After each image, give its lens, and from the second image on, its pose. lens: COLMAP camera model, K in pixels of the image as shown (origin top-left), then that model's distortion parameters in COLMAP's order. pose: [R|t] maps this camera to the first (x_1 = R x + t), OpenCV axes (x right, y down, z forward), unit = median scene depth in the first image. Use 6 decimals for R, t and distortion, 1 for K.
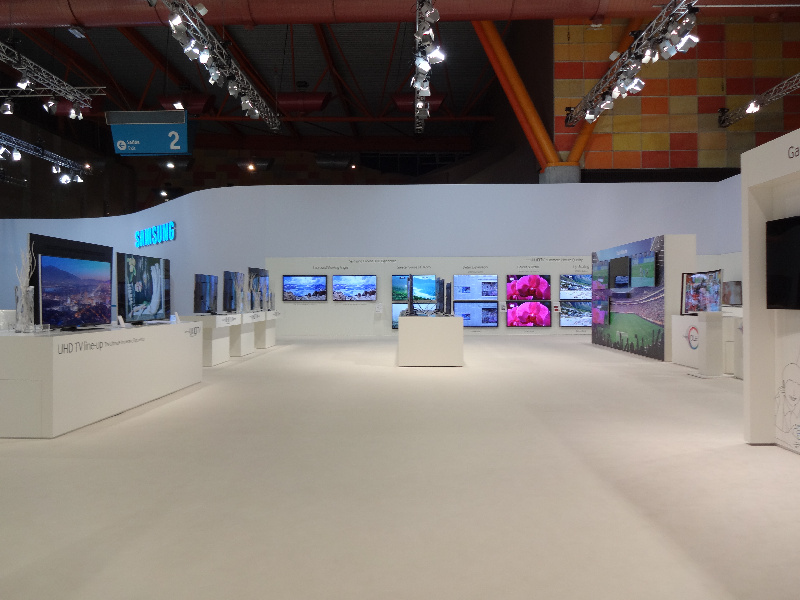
lens RADIAL K [[588.0, 0, 401.6], [0, 588.0, 295.1], [0, 0, 1]] dist [-0.030241, 0.002674]
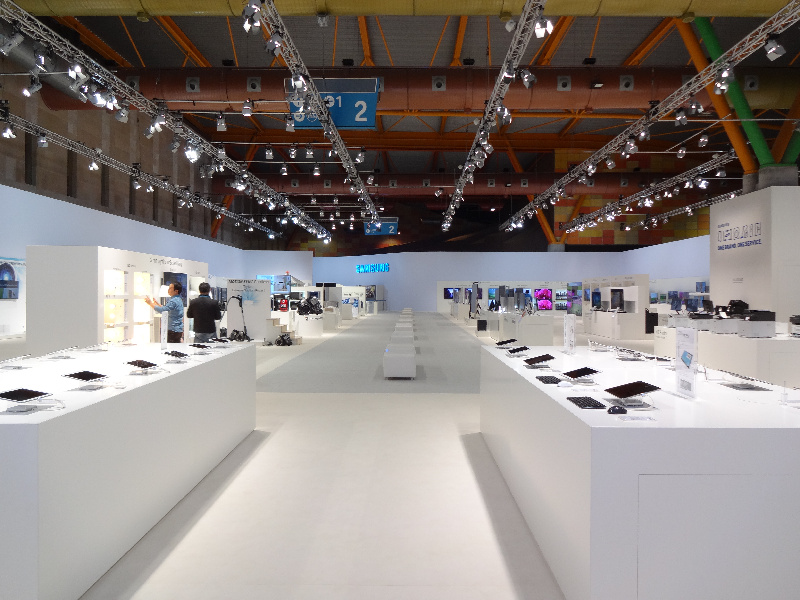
lens RADIAL K [[588.0, 0, 401.6], [0, 588.0, 295.1], [0, 0, 1]] dist [-0.030241, 0.002674]
pose [[0.999965, 0.005185, 0.006632, -0.396063], [-0.005256, 0.999930, 0.010615, -0.031348], [-0.006577, -0.010650, 0.999922, -1.463871]]
